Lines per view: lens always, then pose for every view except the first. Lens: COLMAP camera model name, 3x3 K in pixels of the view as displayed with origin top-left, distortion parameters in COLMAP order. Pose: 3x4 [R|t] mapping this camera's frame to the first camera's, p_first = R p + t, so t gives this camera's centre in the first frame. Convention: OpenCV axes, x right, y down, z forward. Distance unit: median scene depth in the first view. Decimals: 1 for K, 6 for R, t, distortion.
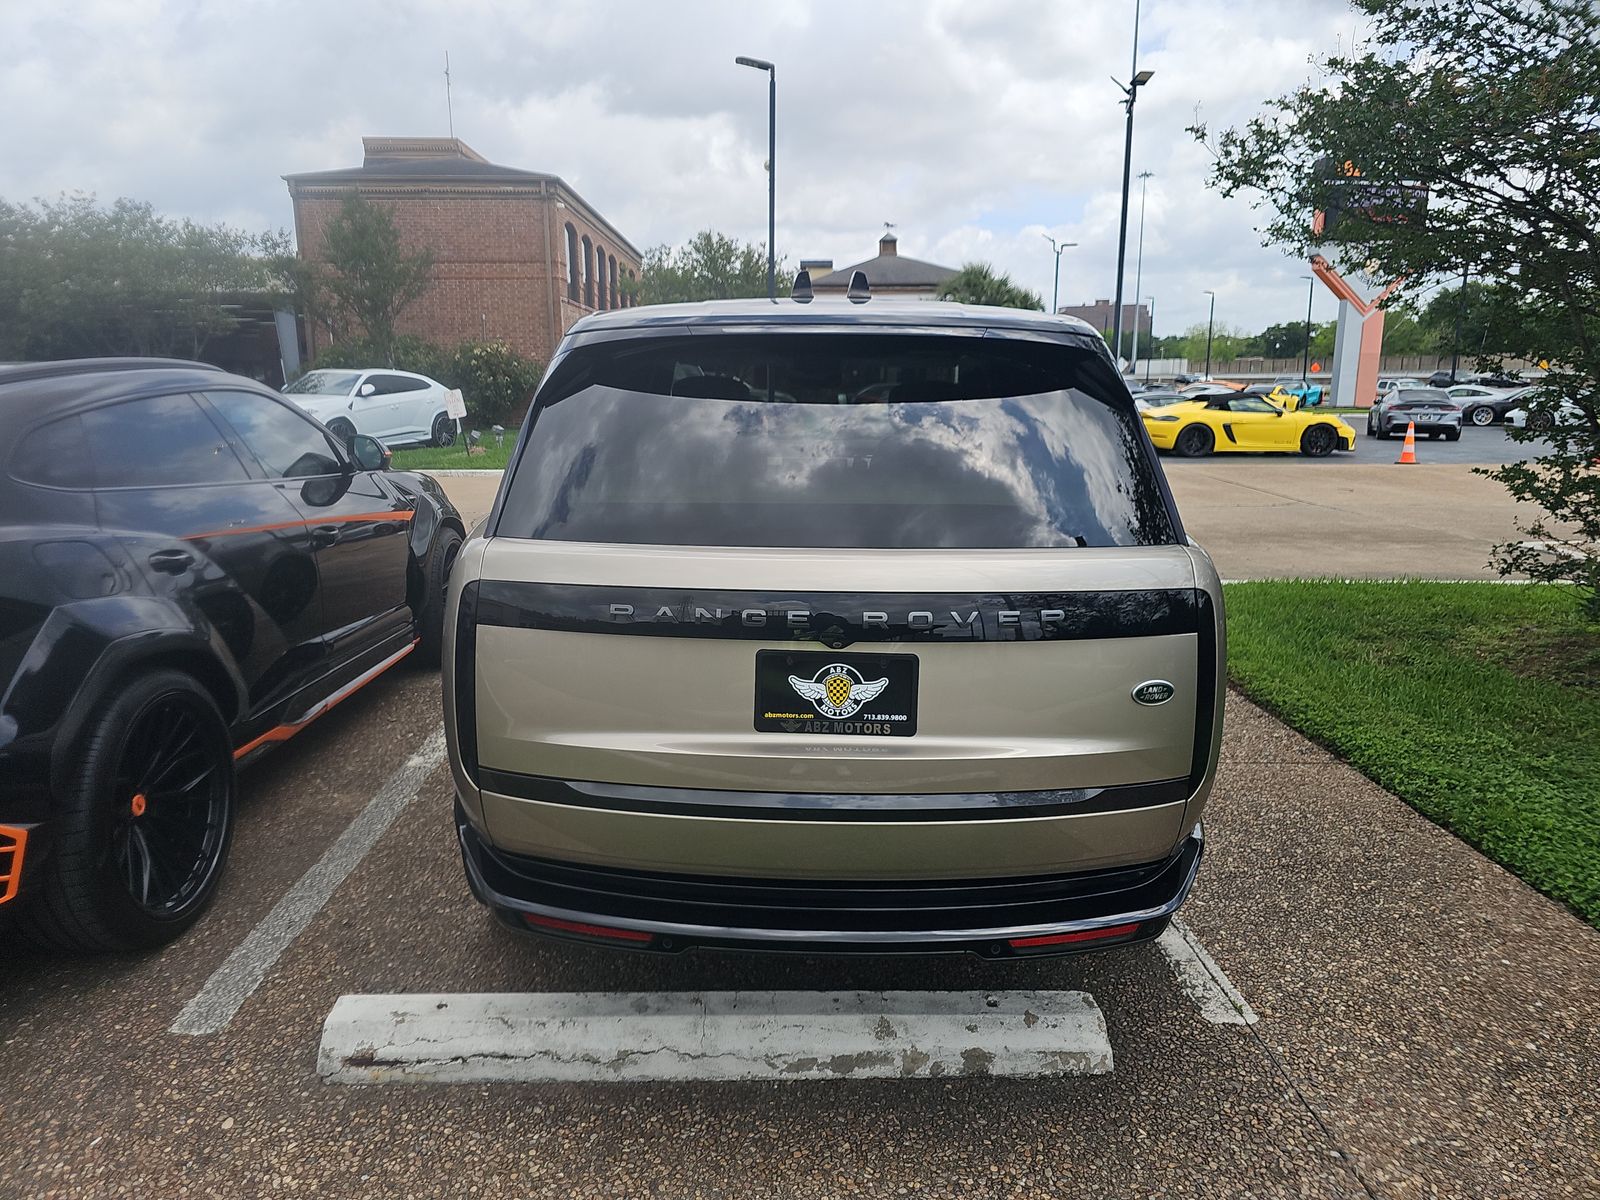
lens RADIAL K [[1064.7, 0, 790.0], [0, 1064.7, 595.2], [0, 0, 1]] dist [0.021847, -0.018391]
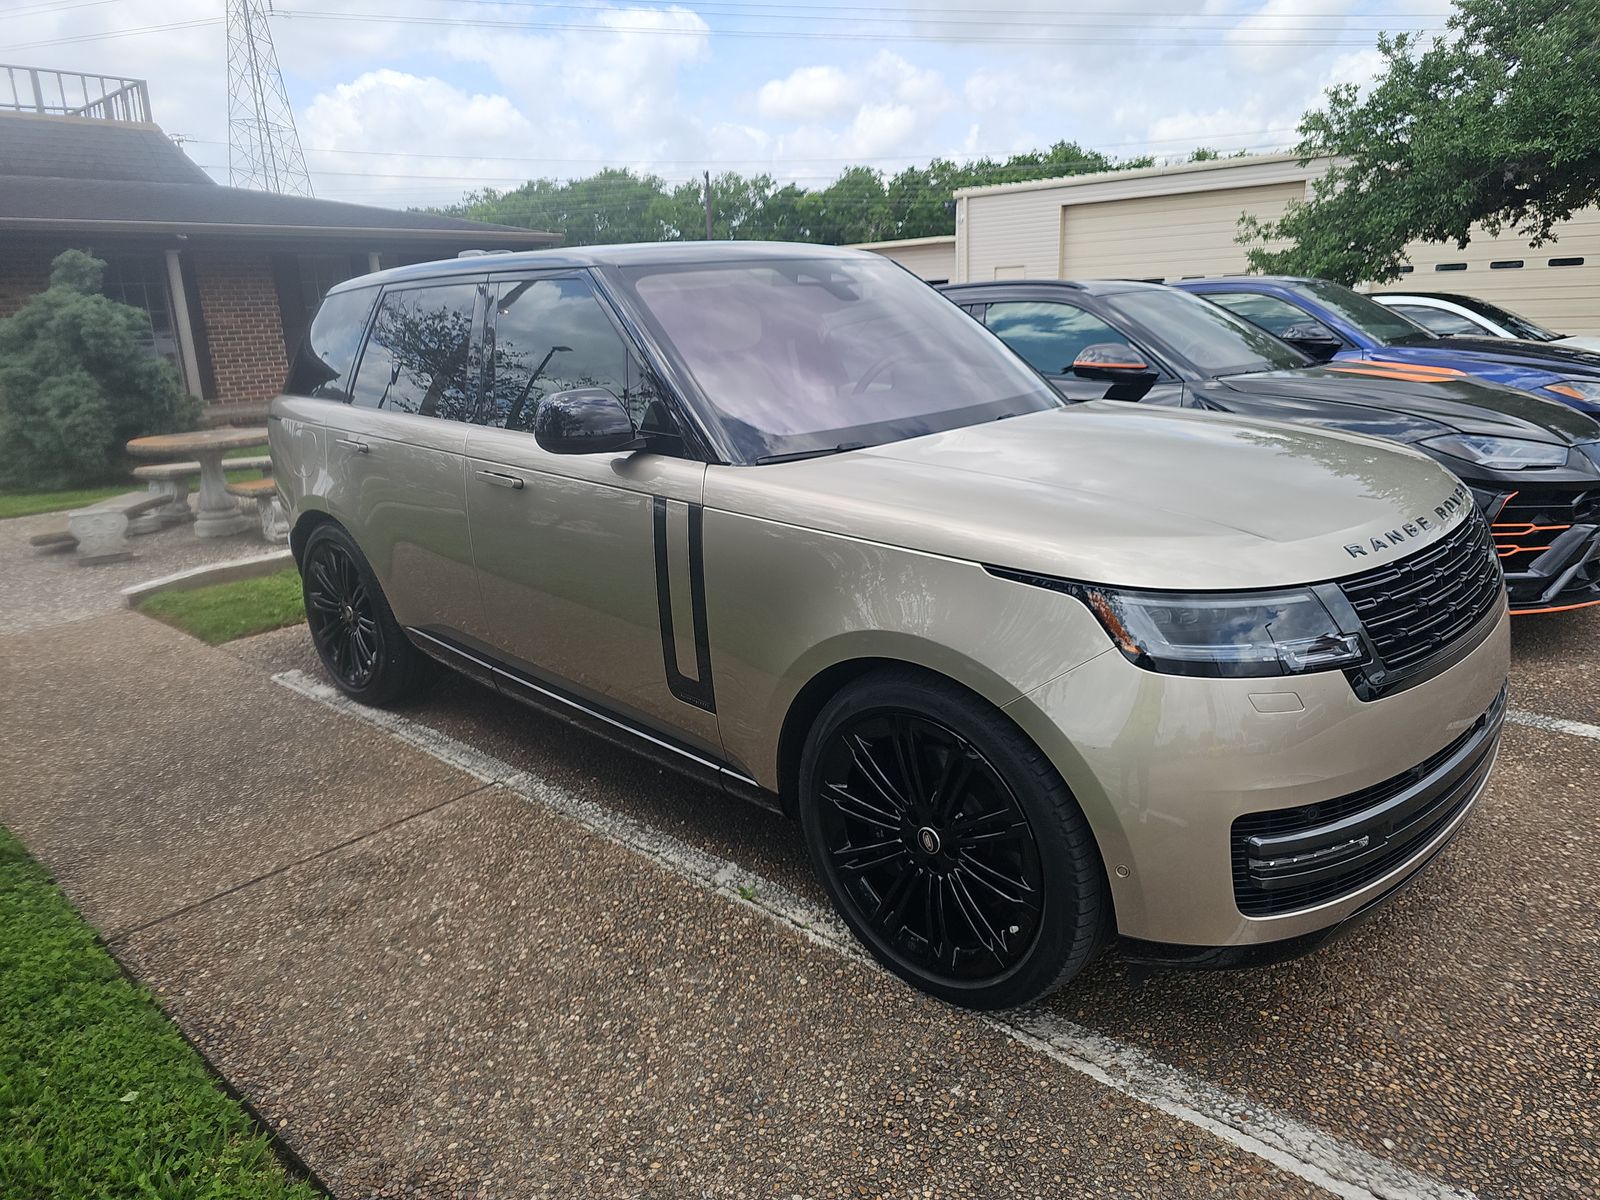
lens RADIAL K [[1064.7, 0, 784.0], [0, 1064.7, 593.9], [0, 0, 1]] dist [0.021847, -0.018391]
pose [[-0.683007, 0.211145, -0.699228, 0.996854], [-0.114610, 0.914467, 0.388091, -0.490123], [0.721364, 0.345208, -0.600387, 2.460447]]
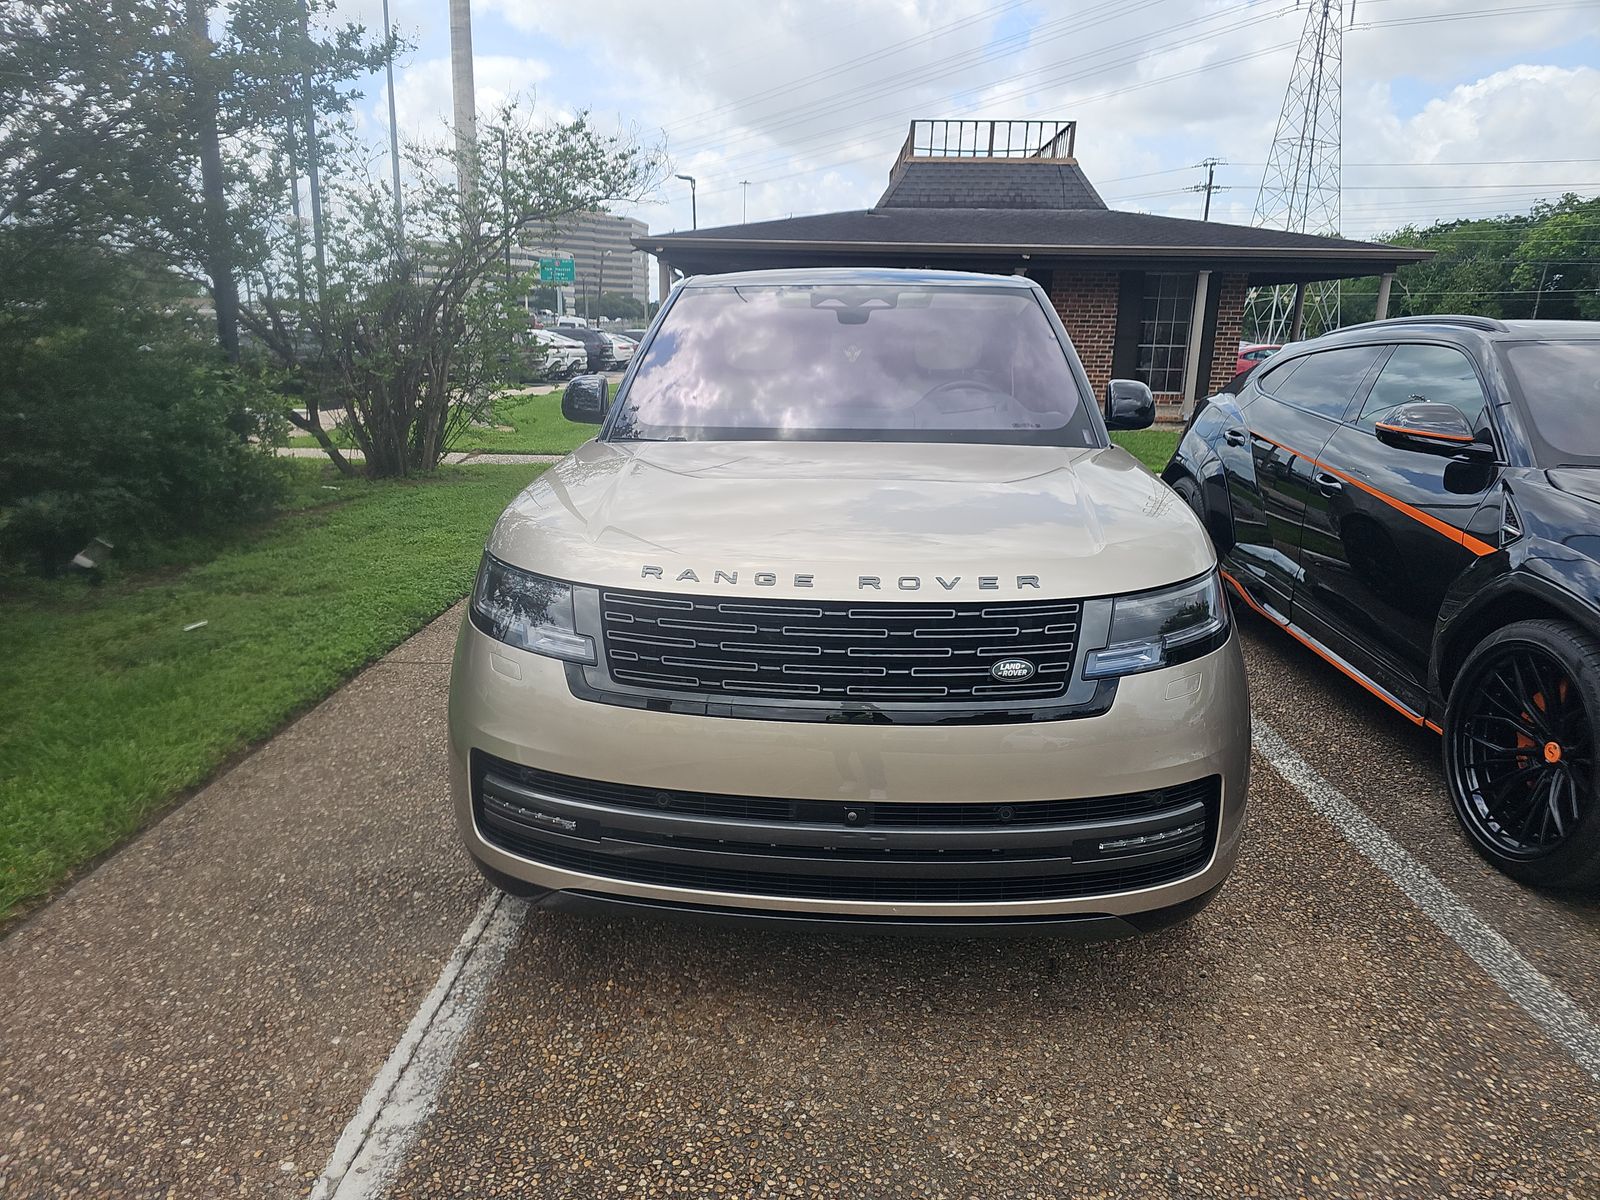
lens RADIAL K [[1064.7, 0, 789.3], [0, 1064.7, 601.6], [0, 0, 1]] dist [0.021847, -0.018391]
pose [[-0.997973, -0.036596, 0.052072, 0.058579], [-0.010068, 0.898629, 0.438595, -0.599017], [-0.062844, 0.437181, -0.897175, 2.994415]]
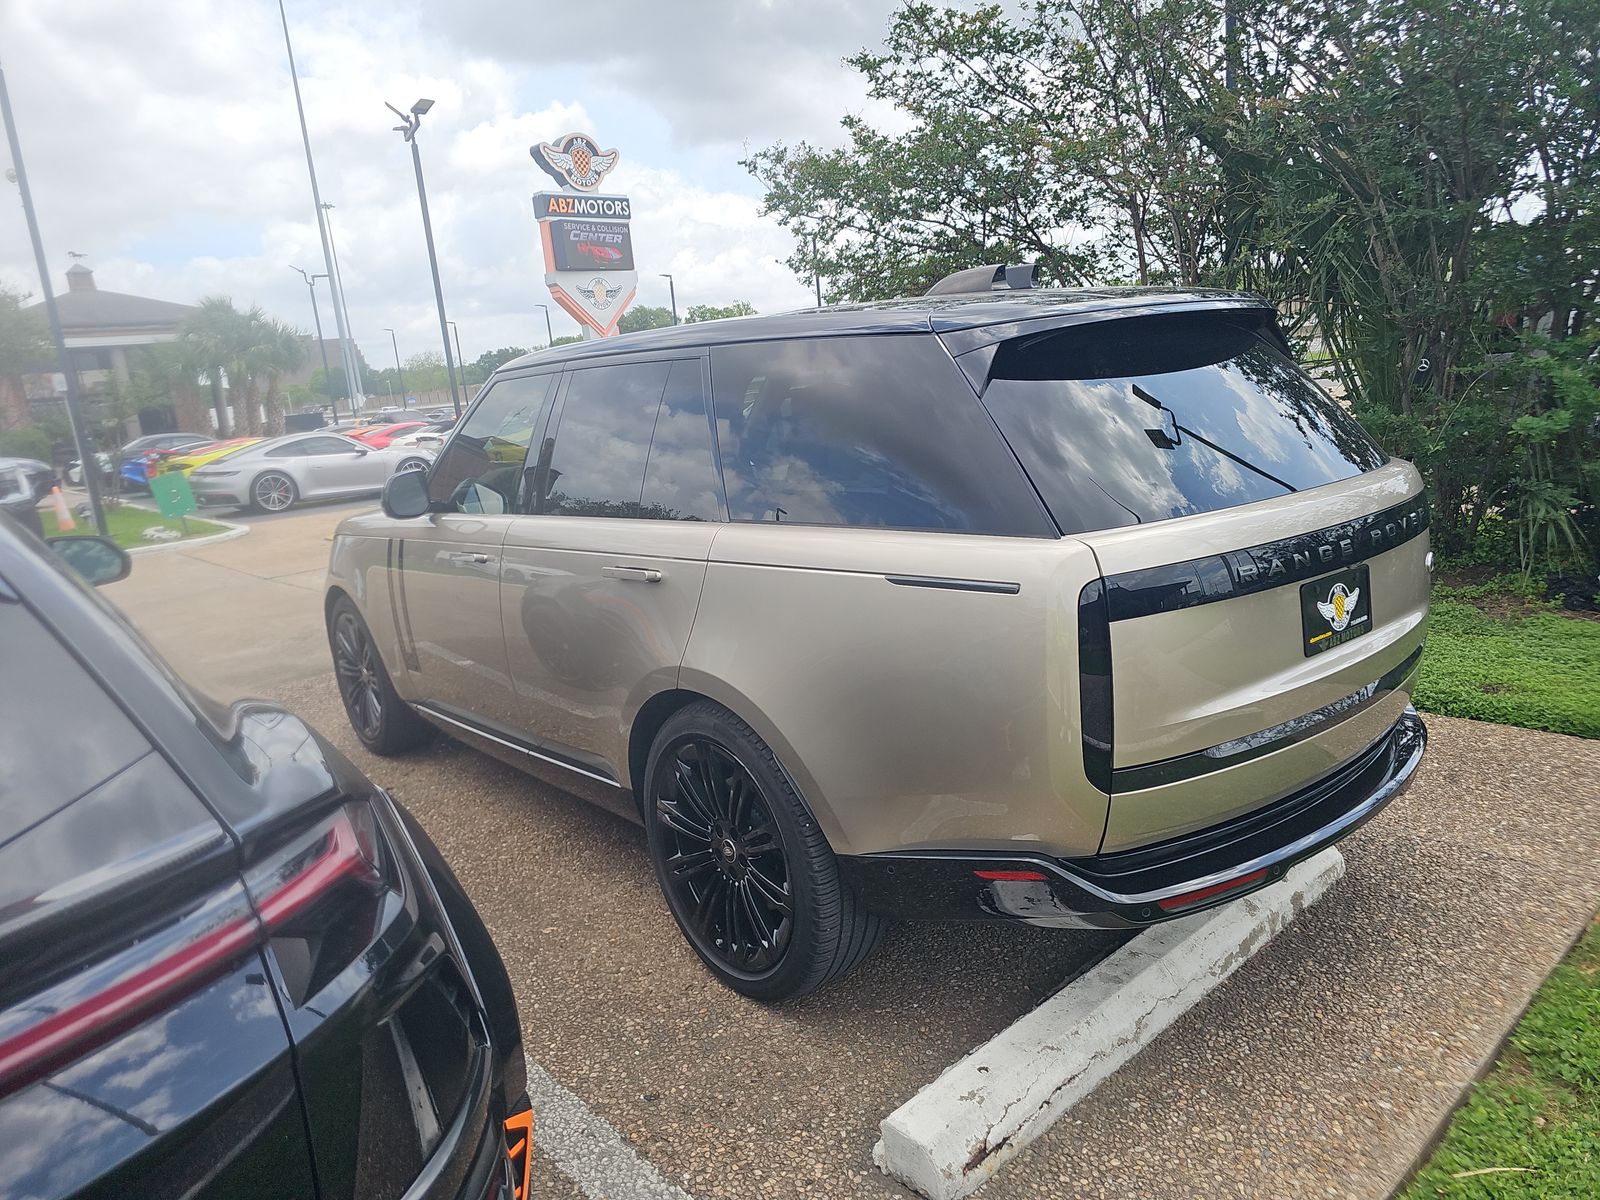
lens RADIAL K [[1064.7, 0, 791.9], [0, 1064.7, 613.6], [0, 0, 1]] dist [0.021847, -0.018391]
pose [[0.759795, -0.205157, 0.616946, -0.814402], [0.212629, 0.975138, 0.062407, -0.075376], [-0.614410, 0.083764, 0.784527, 0.309115]]
